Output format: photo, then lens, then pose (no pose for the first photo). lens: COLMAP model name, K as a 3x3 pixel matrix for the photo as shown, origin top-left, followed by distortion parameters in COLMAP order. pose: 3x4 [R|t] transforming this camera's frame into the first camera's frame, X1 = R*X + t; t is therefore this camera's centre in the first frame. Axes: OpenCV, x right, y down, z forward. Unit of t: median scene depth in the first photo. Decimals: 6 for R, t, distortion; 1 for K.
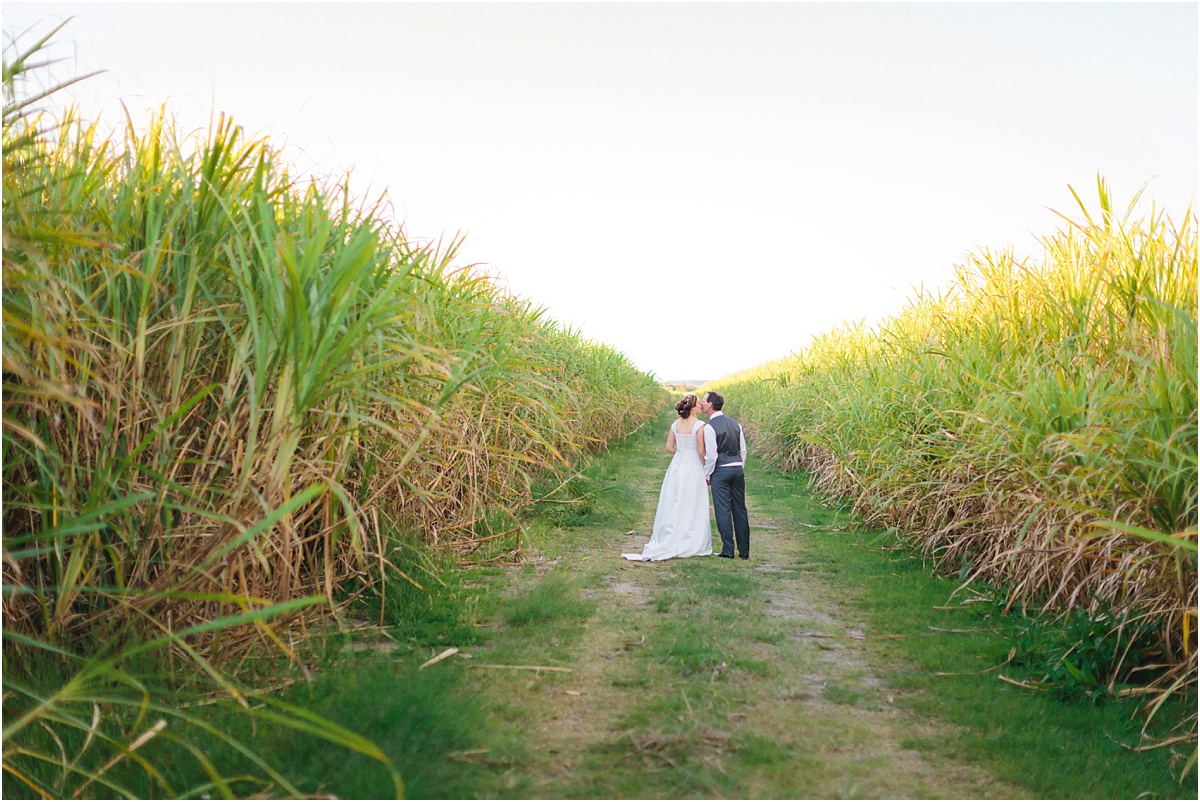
lens RADIAL K [[1784.8, 0, 600.0], [0, 1784.8, 401.0], [0, 0, 1]] dist [0.109673, 0.012522]
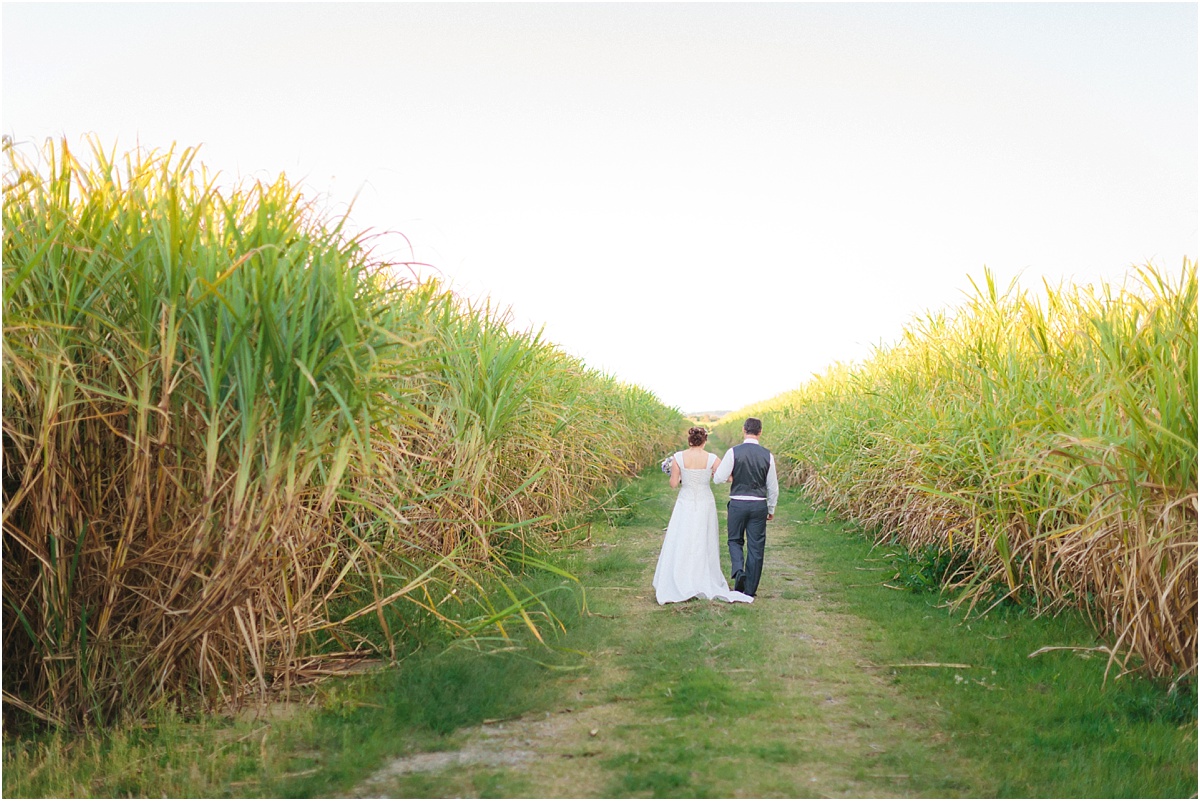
lens RADIAL K [[1784.8, 0, 600.0], [0, 1784.8, 400.5], [0, 0, 1]] dist [0.109673, 0.012522]
pose [[0.999503, -0.028393, -0.013701, -0.012600], [0.028137, 0.999432, -0.018550, -0.000327], [0.014220, 0.018155, 0.999734, -0.400426]]
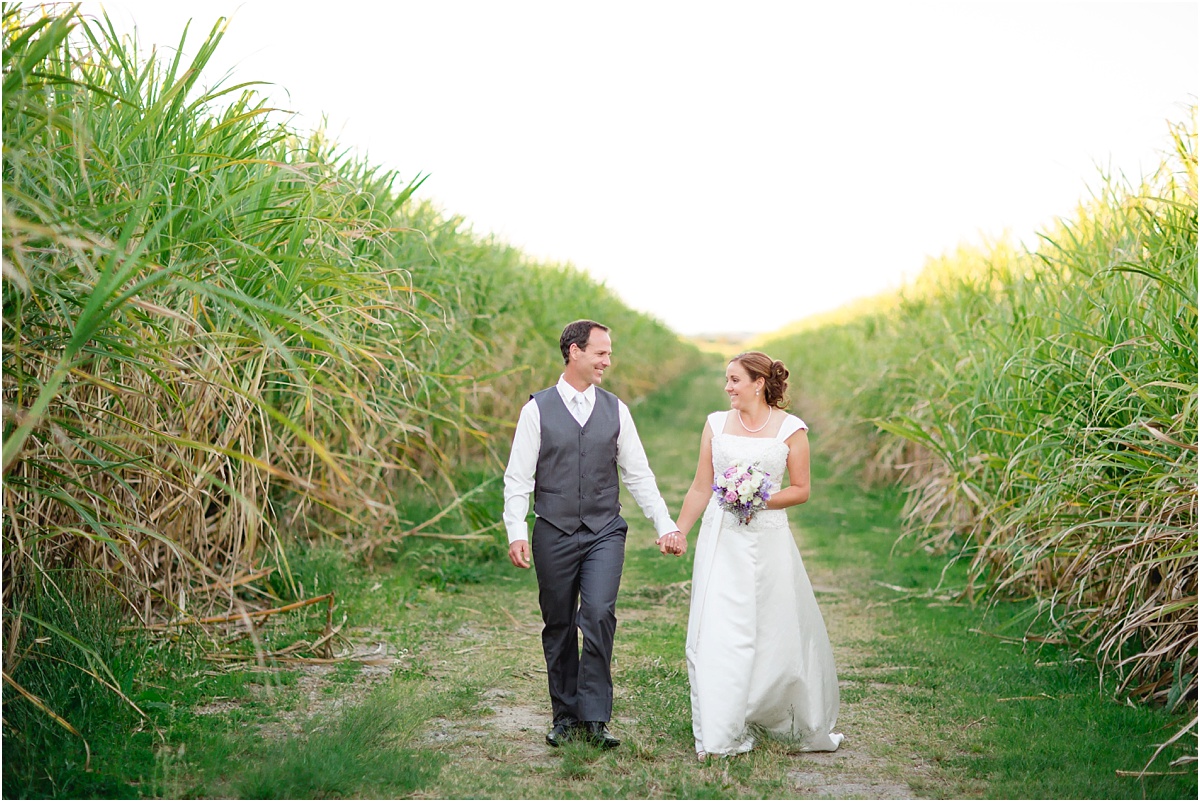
lens RADIAL K [[2900.6, 0, 600.0], [0, 2900.6, 401.0], [0, 0, 1]] dist [-0.018399, -0.255535]
pose [[0.999831, 0.017780, 0.004763, 0.024554], [-0.017847, 0.999739, 0.014296, 0.001275], [-0.004508, -0.014379, 0.999886, 0.132188]]
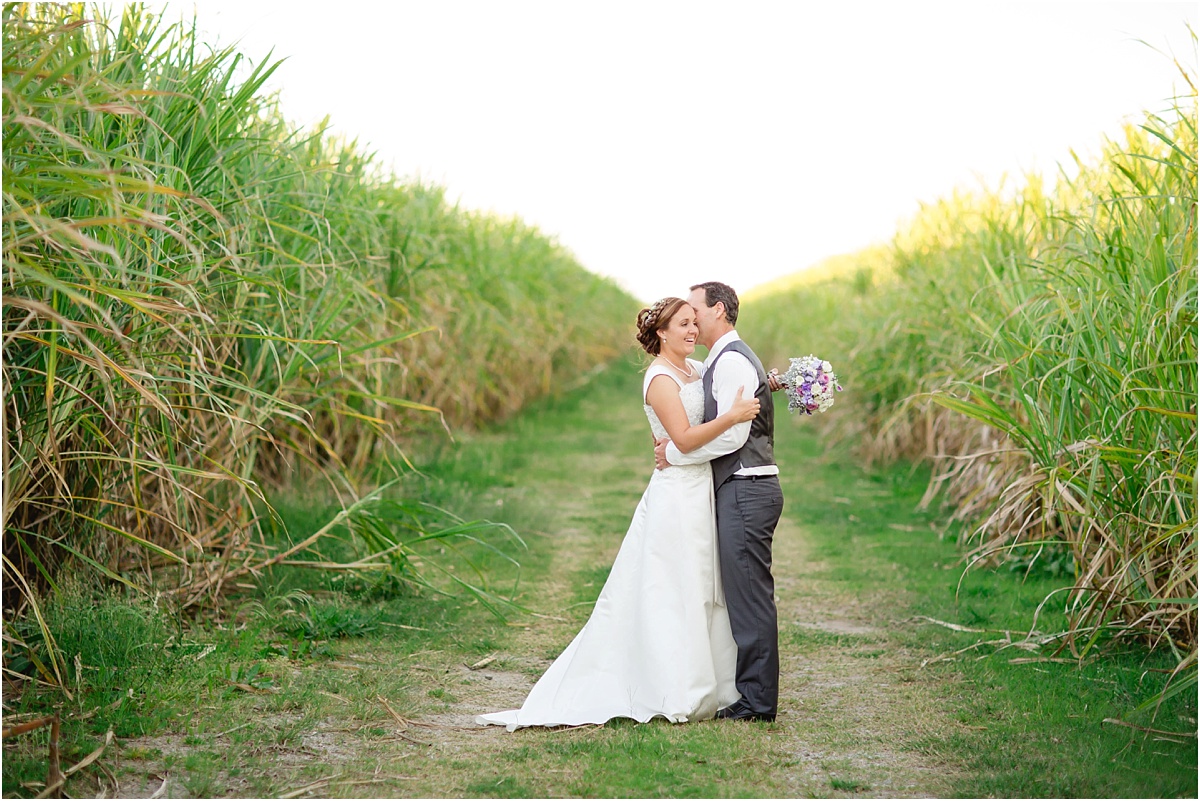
lens RADIAL K [[2900.6, 0, 600.0], [0, 2900.6, 400.5], [0, 0, 1]] dist [-0.018399, -0.255535]
pose [[0.999844, -0.002297, 0.017530, 0.033805], [0.001860, 0.999688, 0.024921, 0.004767], [-0.017582, -0.024884, 0.999536, 0.437264]]
